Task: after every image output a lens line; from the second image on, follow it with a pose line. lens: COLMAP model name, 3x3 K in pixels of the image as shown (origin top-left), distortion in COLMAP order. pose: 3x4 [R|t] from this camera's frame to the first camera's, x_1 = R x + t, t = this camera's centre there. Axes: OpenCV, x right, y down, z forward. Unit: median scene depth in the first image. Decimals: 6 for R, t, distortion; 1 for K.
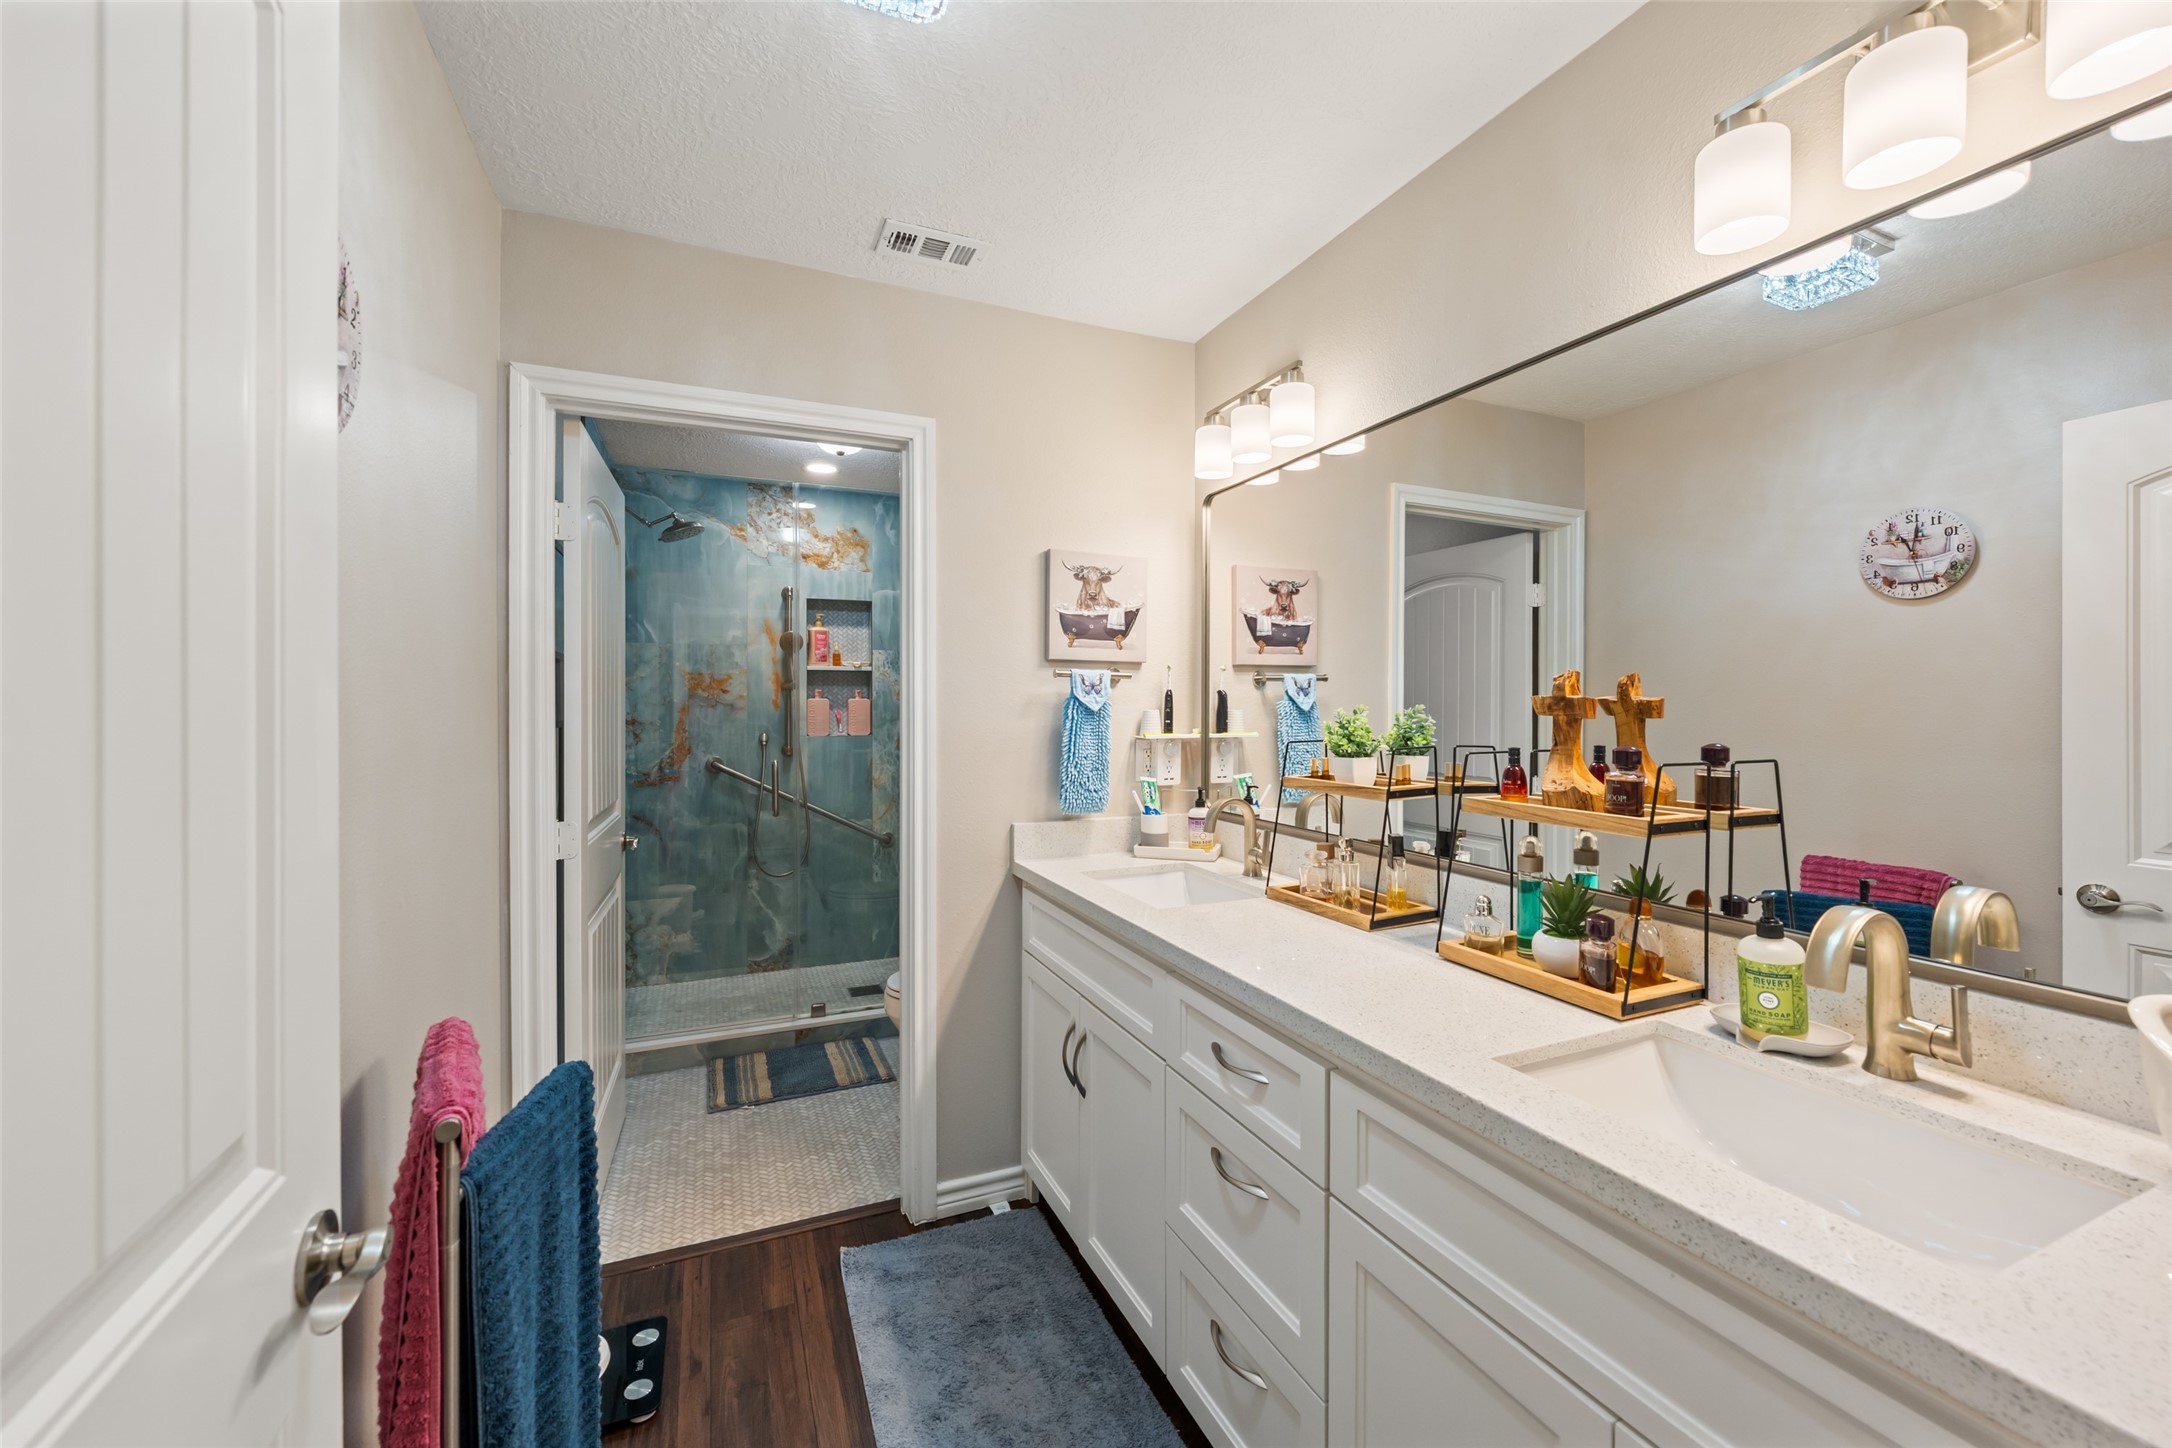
lens RADIAL K [[911.8, 0, 1093.3], [0, 911.8, 714.4], [0, 0, 1]] dist [0.000523, 0.000009]
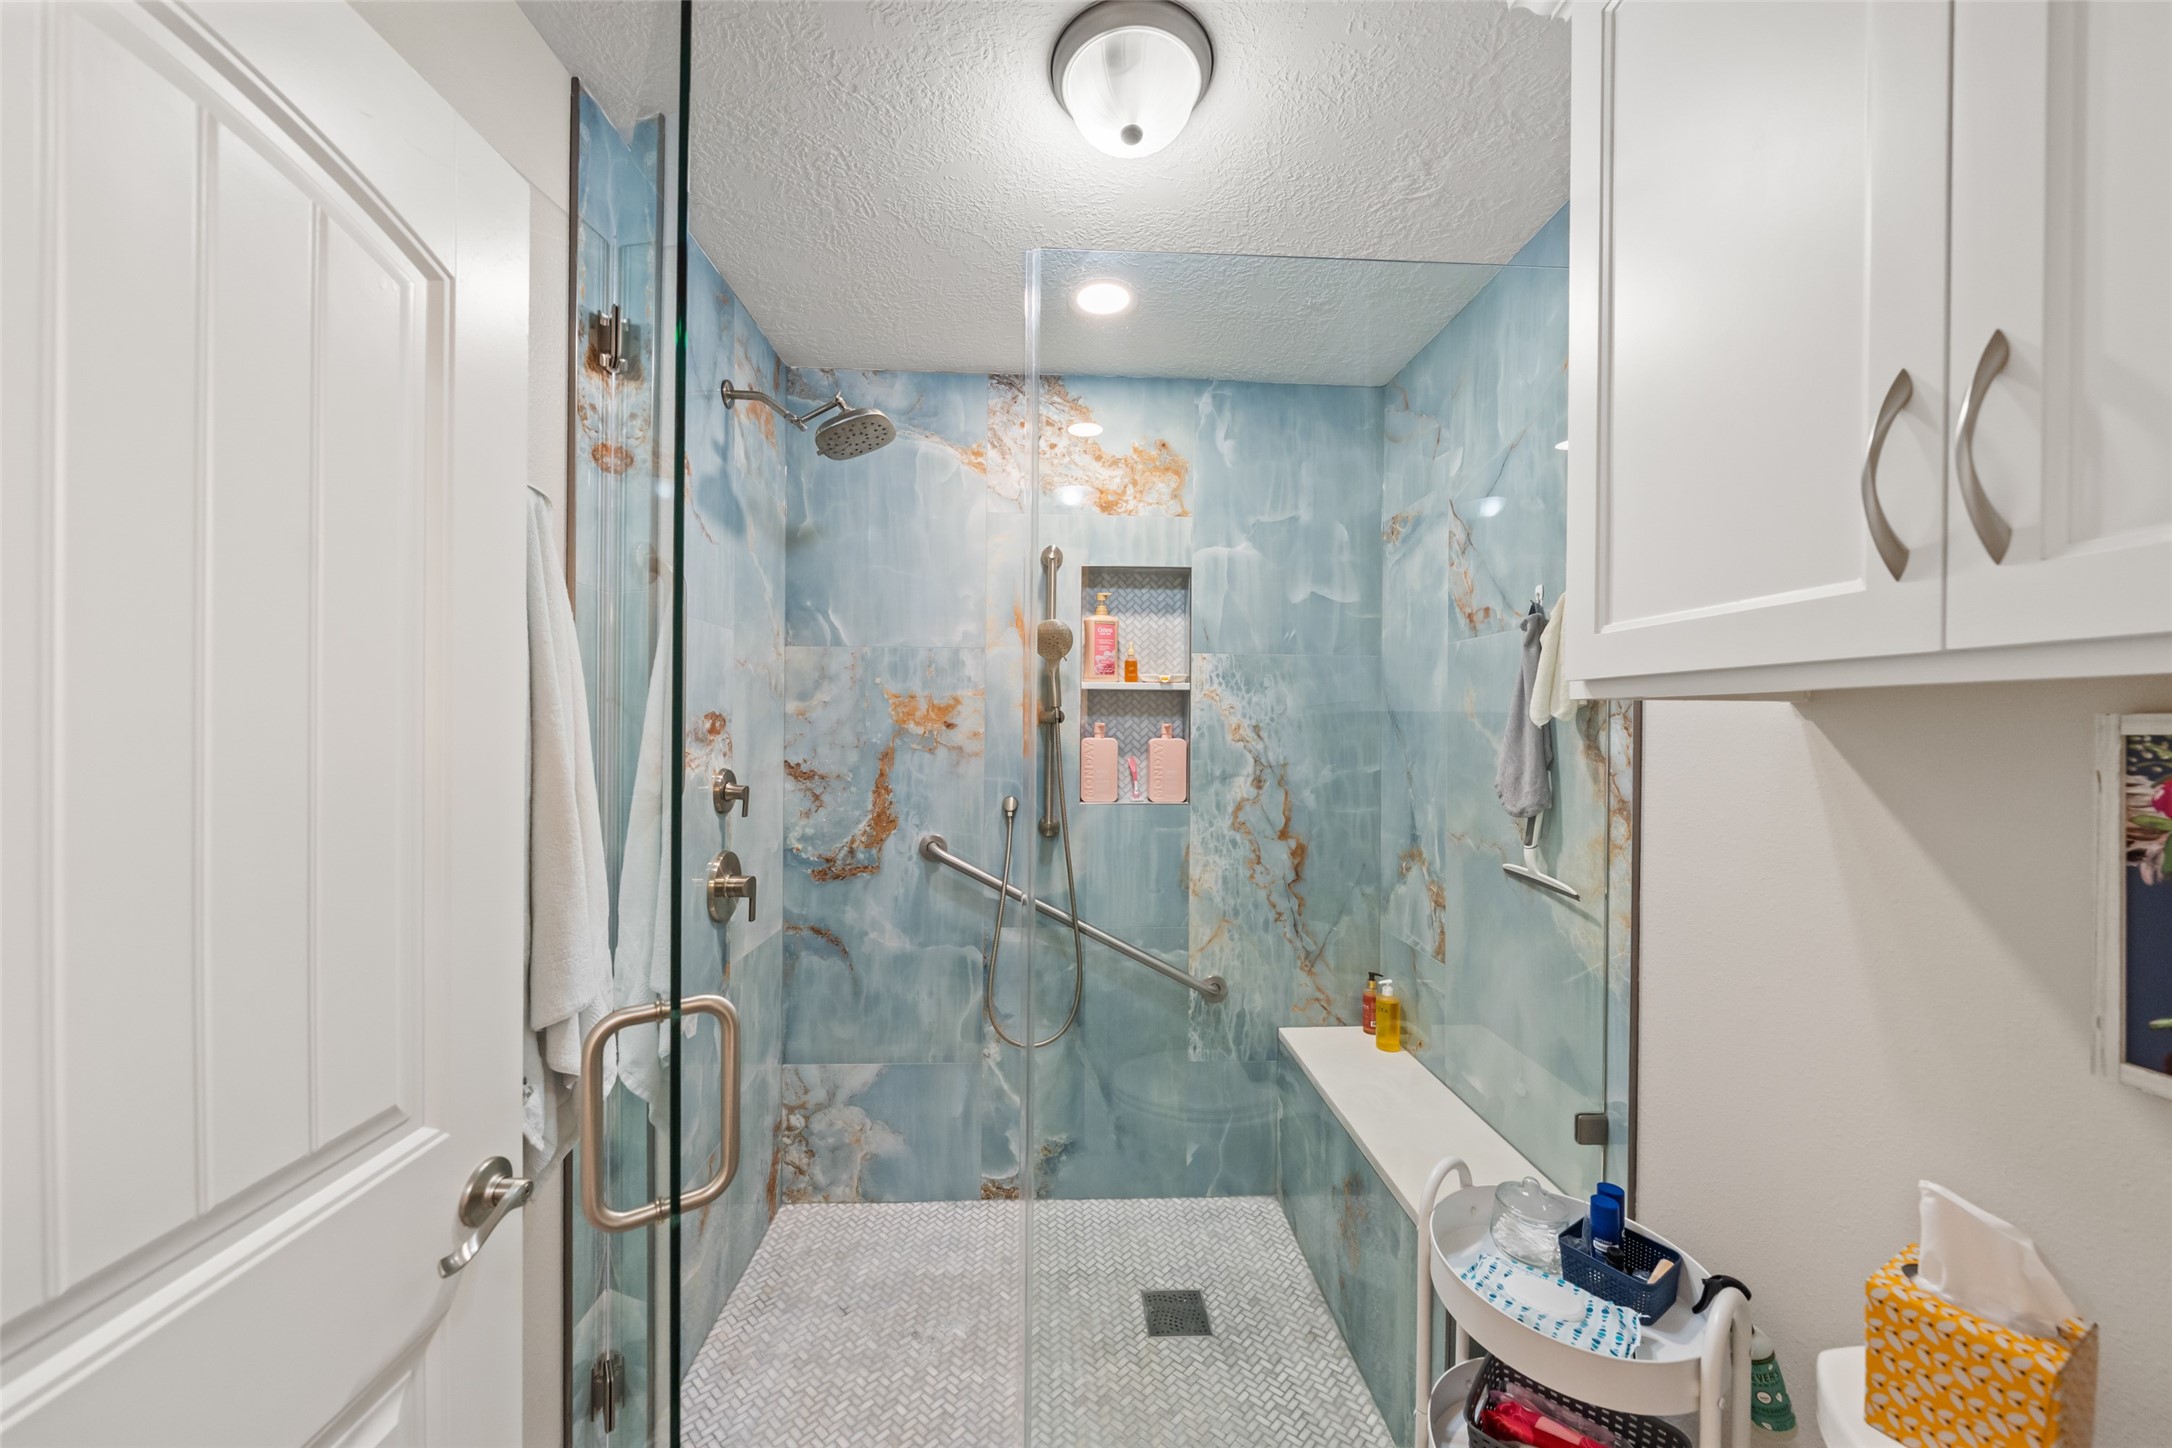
lens RADIAL K [[749.5, 0, 1089.1], [0, 749.5, 732.6], [0, 0, 1]] dist [-0.008960, 0.000720]
pose [[0.940146, 0.009977, -0.340625, -0.147907], [-0.009164, 0.999950, 0.003994, -0.023043], [0.340648, -0.000634, 0.940191, 0.558428]]
